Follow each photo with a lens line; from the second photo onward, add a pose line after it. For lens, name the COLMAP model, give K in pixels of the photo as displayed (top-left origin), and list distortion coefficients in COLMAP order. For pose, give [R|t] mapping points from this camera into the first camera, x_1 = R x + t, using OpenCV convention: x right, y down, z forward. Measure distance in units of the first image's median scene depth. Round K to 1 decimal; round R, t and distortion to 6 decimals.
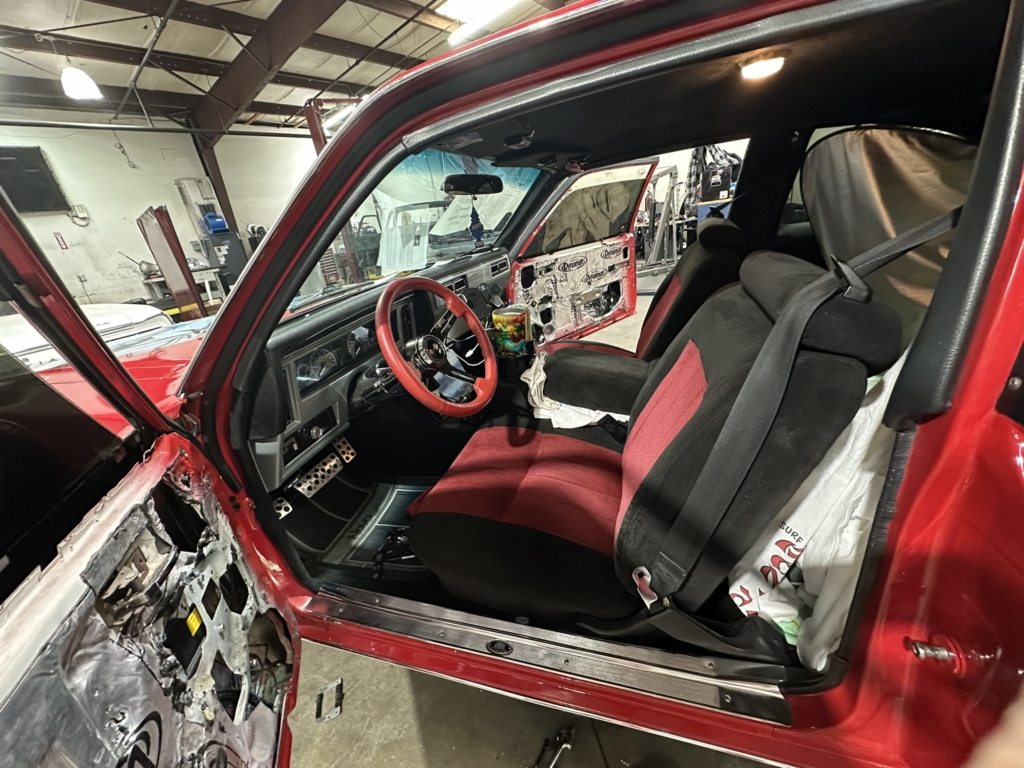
lens RADIAL K [[405.8, 0, 512.0], [0, 405.8, 384.0], [0, 0, 1]] dist [-0.005551, 0.000629]
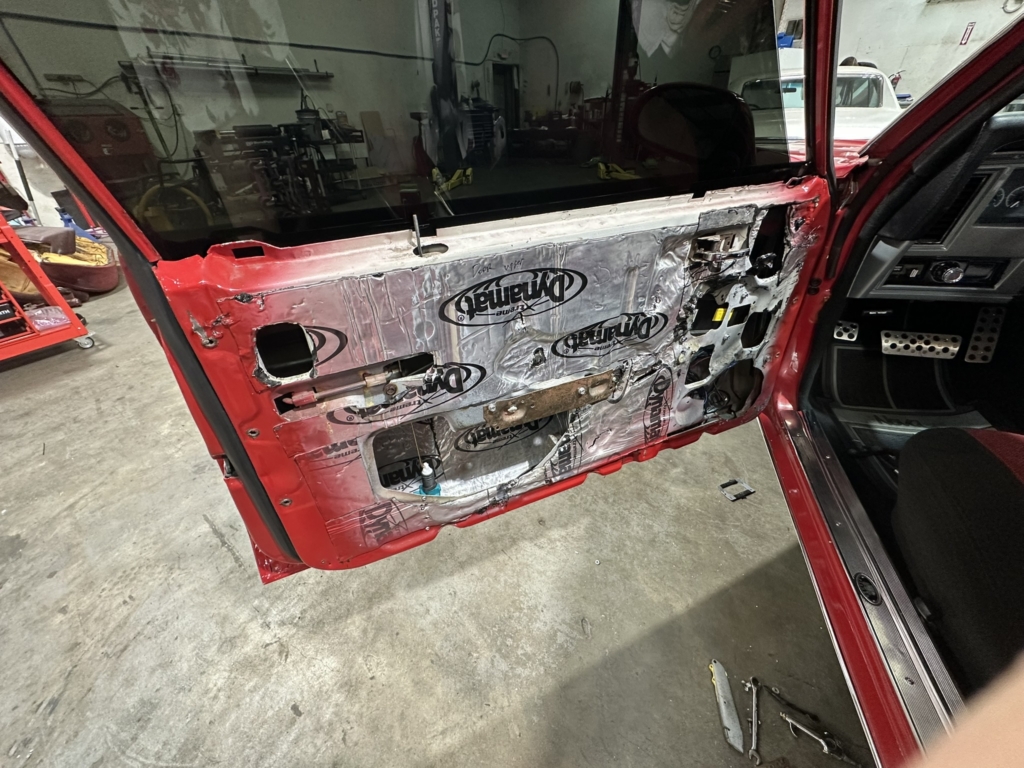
lens RADIAL K [[405.8, 0, 512.0], [0, 405.8, 384.0], [0, 0, 1]] dist [-0.005551, 0.000629]
pose [[0.046990, 0.667230, -0.743368, 0.339760], [-0.354085, 0.706992, 0.612198, 0.140095], [0.934032, 0.234448, 0.269477, 0.008904]]
